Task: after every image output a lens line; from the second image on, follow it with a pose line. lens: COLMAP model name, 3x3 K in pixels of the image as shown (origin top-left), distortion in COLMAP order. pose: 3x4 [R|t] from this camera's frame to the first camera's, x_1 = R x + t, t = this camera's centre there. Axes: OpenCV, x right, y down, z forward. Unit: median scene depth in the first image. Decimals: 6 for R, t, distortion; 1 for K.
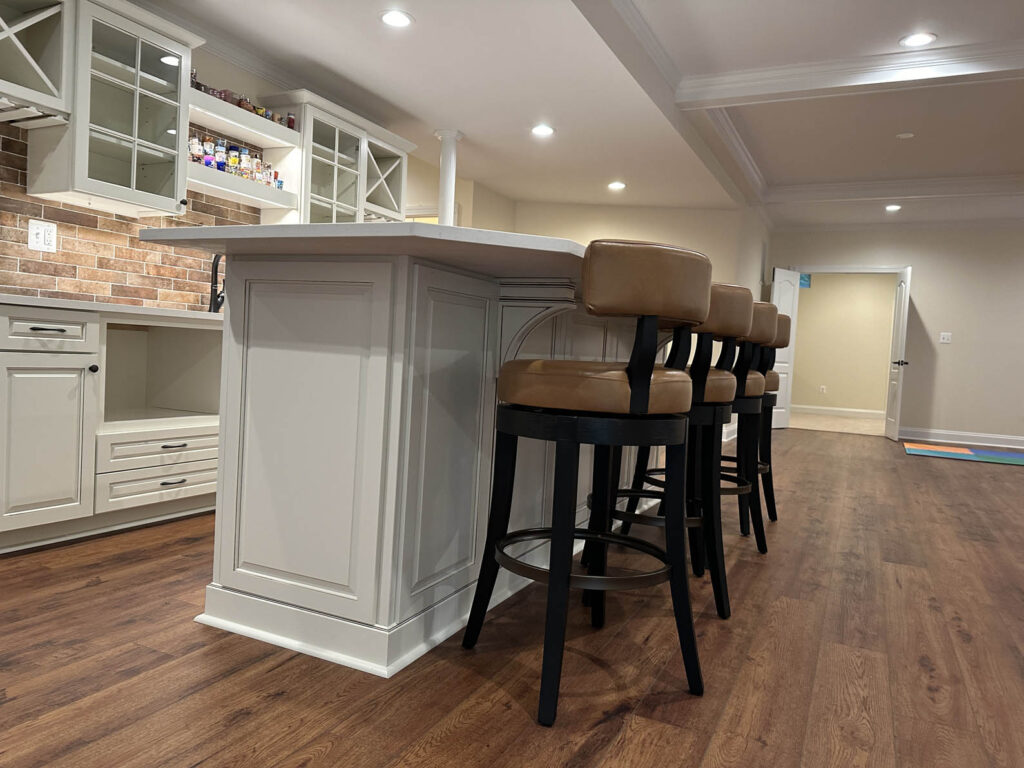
lens RADIAL K [[718.0, 0, 512.6], [0, 718.0, 392.8], [0, 0, 1]] dist [0.091054, -0.111752]
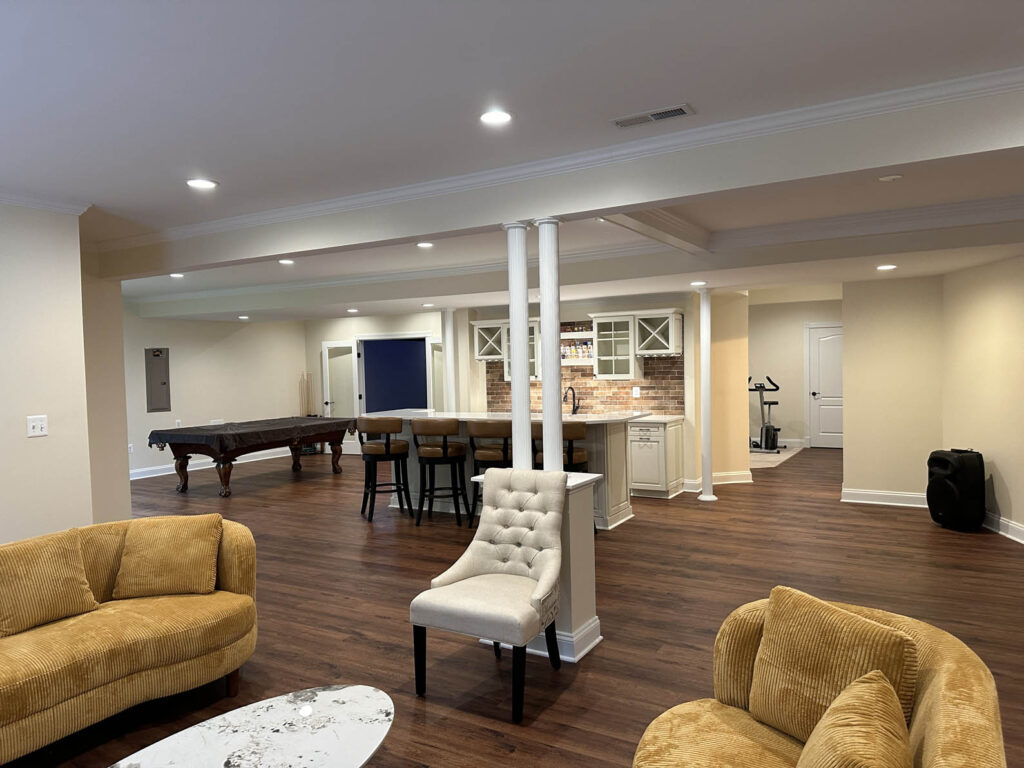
lens RADIAL K [[718.0, 0, 512.6], [0, 718.0, 392.8], [0, 0, 1]] dist [0.091054, -0.111752]
pose [[-0.079996, -0.018238, -0.996628, 1.803038], [-0.039888, 0.999090, -0.015081, -0.121072], [0.995997, 0.038548, -0.080650, 0.892592]]
